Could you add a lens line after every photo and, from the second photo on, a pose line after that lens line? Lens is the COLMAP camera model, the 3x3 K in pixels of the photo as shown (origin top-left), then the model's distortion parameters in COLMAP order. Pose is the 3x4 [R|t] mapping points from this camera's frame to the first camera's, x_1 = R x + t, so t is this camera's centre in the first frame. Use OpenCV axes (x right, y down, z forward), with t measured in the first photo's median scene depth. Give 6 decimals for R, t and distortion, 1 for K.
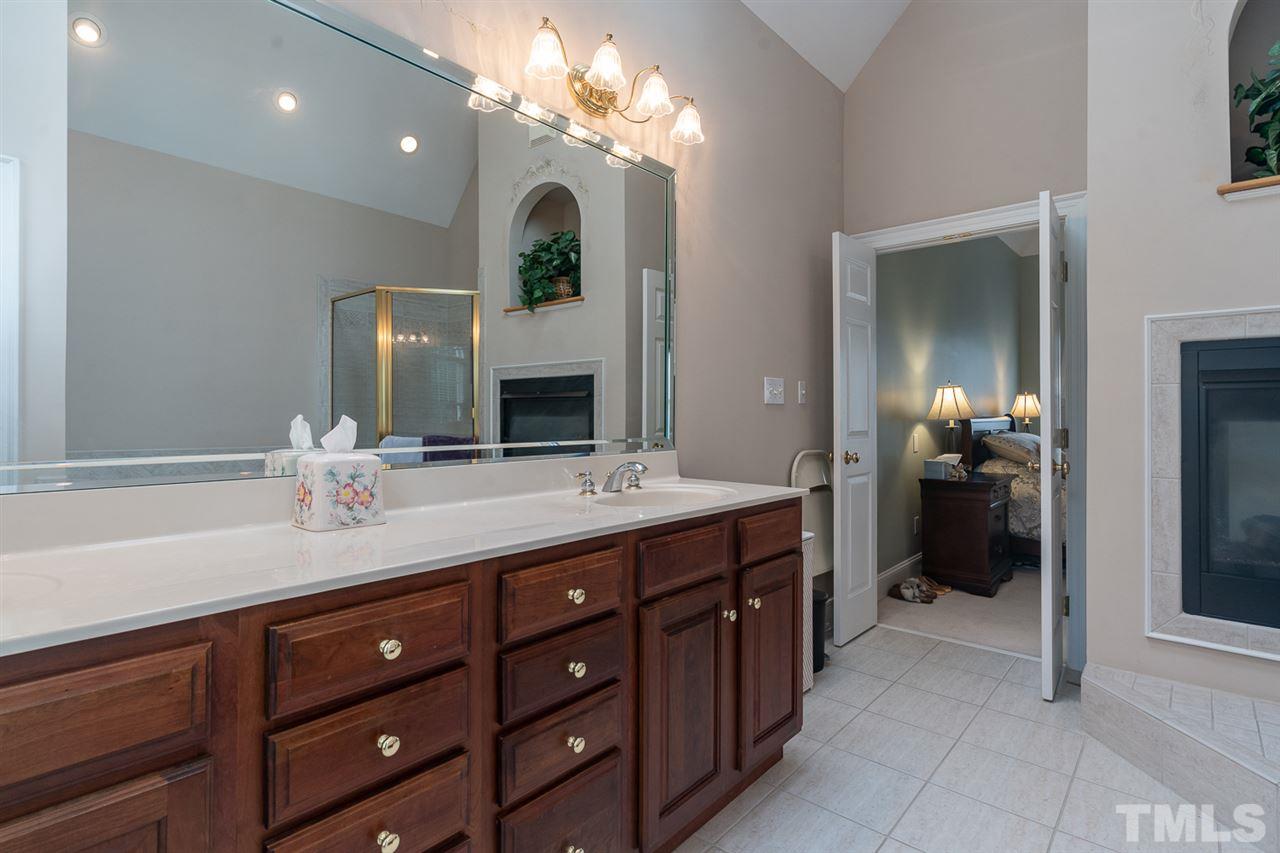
lens RADIAL K [[613.3, 0, 640.3], [0, 613.3, 408.5], [0, 0, 1]] dist [-0.013389, 0.005576]
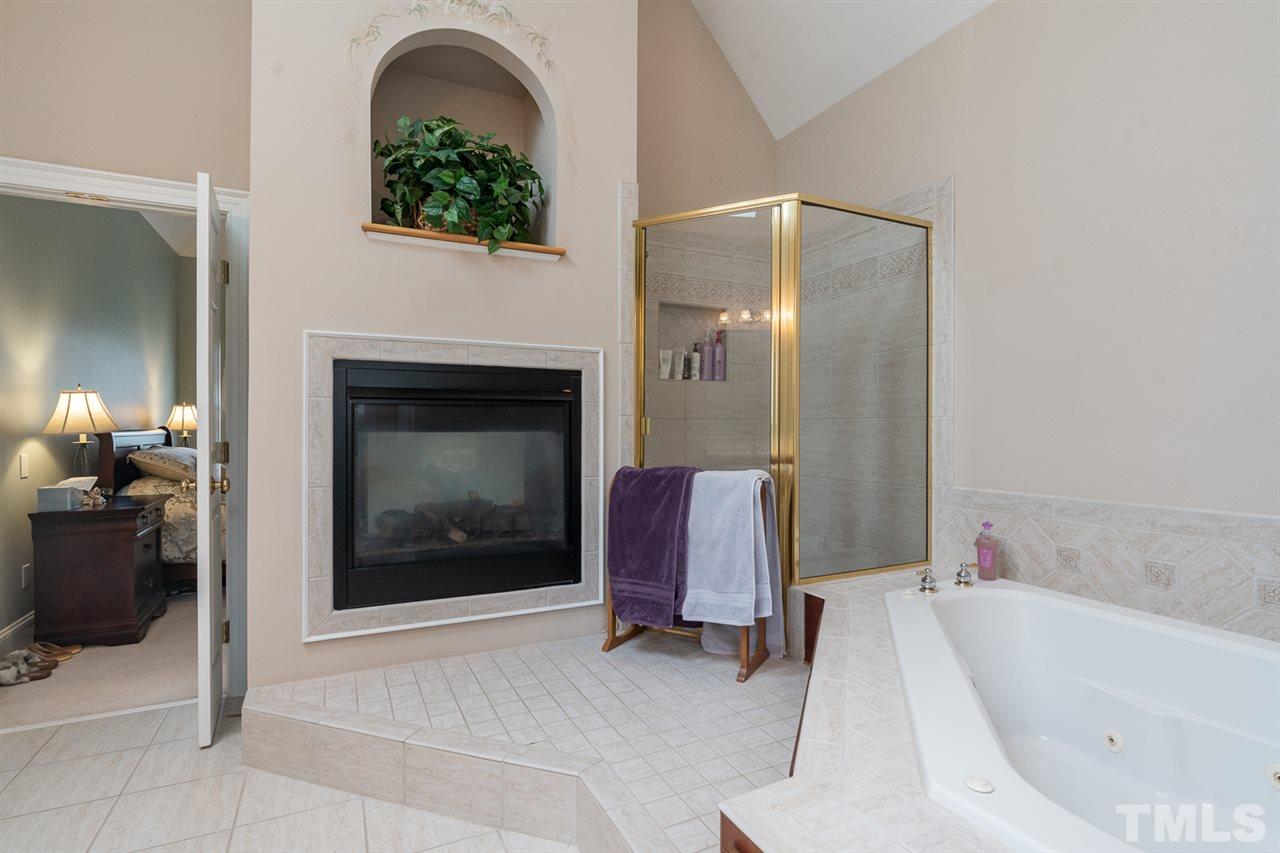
lens RADIAL K [[605.6, 0, 640.0], [0, 605.6, 426.5], [0, 0, 1]] dist [-0.001630, 0.001027]
pose [[0.355427, -0.001587, 0.934703, 0.058677], [-0.006806, 0.999968, 0.004286, 0.001318], [-0.934679, -0.007885, 0.355404, 0.081476]]
